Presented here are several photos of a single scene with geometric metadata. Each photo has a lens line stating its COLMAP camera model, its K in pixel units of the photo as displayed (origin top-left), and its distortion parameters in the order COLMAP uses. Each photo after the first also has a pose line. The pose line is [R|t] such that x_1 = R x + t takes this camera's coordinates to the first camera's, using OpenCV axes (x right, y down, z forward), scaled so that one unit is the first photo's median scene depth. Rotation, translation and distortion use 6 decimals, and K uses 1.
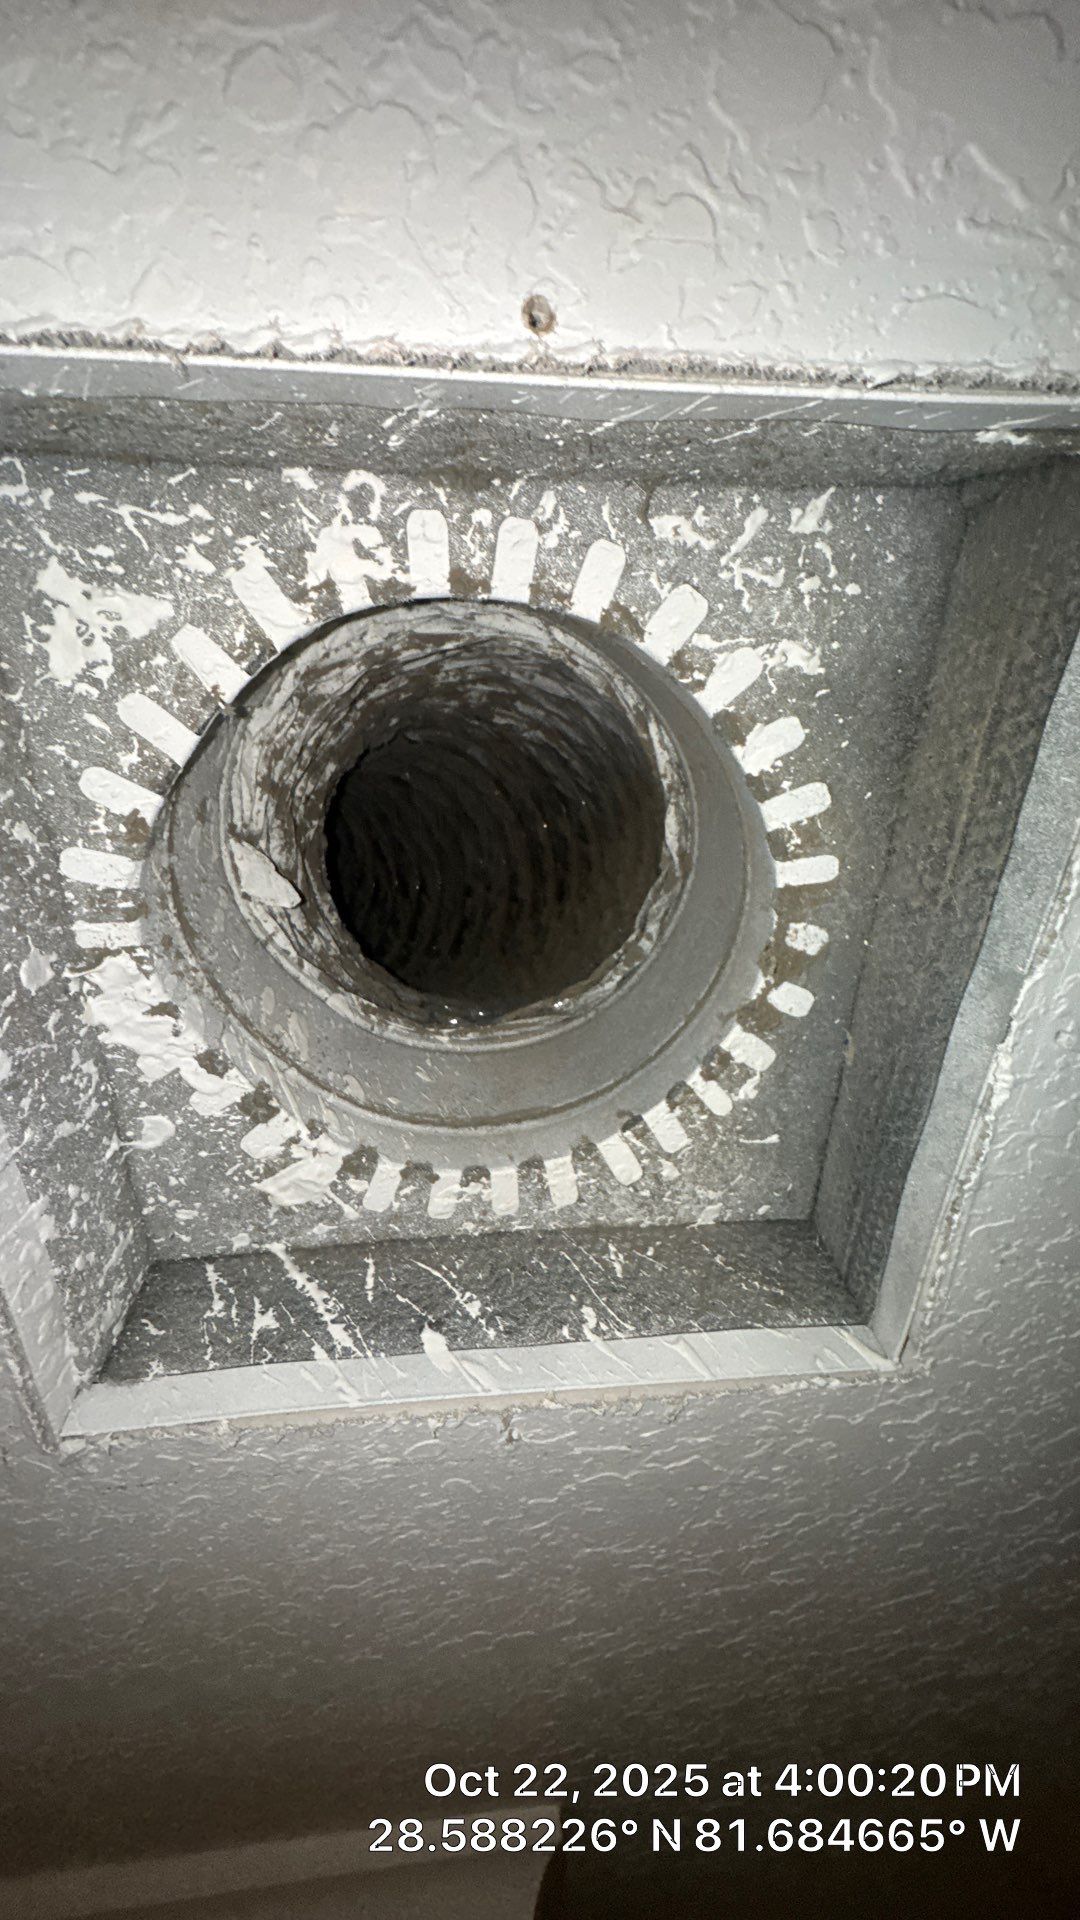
lens RADIAL K [[773.5, 0, 539.7], [0, 773.5, 958.5], [0, 0, 1]] dist [-0.000388, 0.000625]
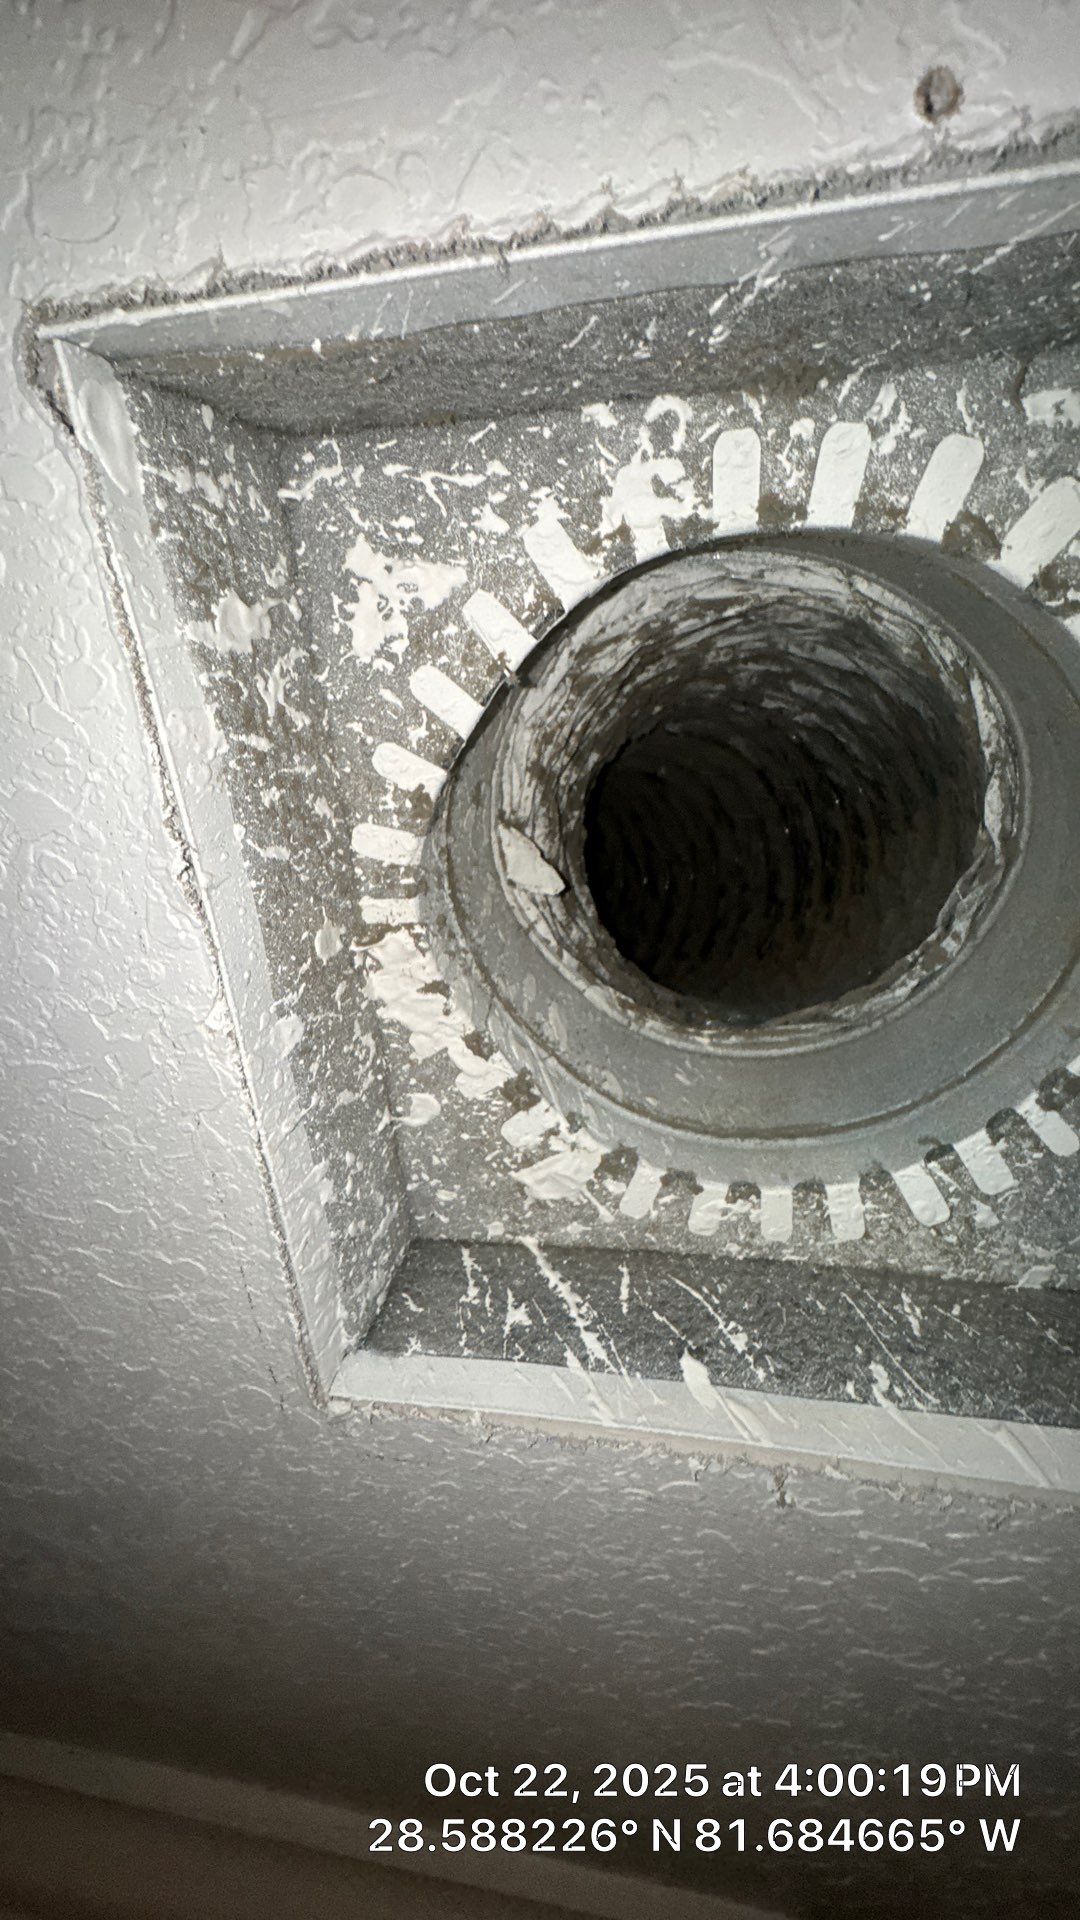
lens RADIAL K [[773.5, 0, 538.2], [0, 773.5, 958.2], [0, 0, 1]] dist [-0.000388, 0.000625]
pose [[0.954678, 0.035238, -0.295547, -0.067652], [-0.039196, 0.999204, -0.007477, 0.031345], [0.295049, 0.018723, 0.955299, 0.084038]]
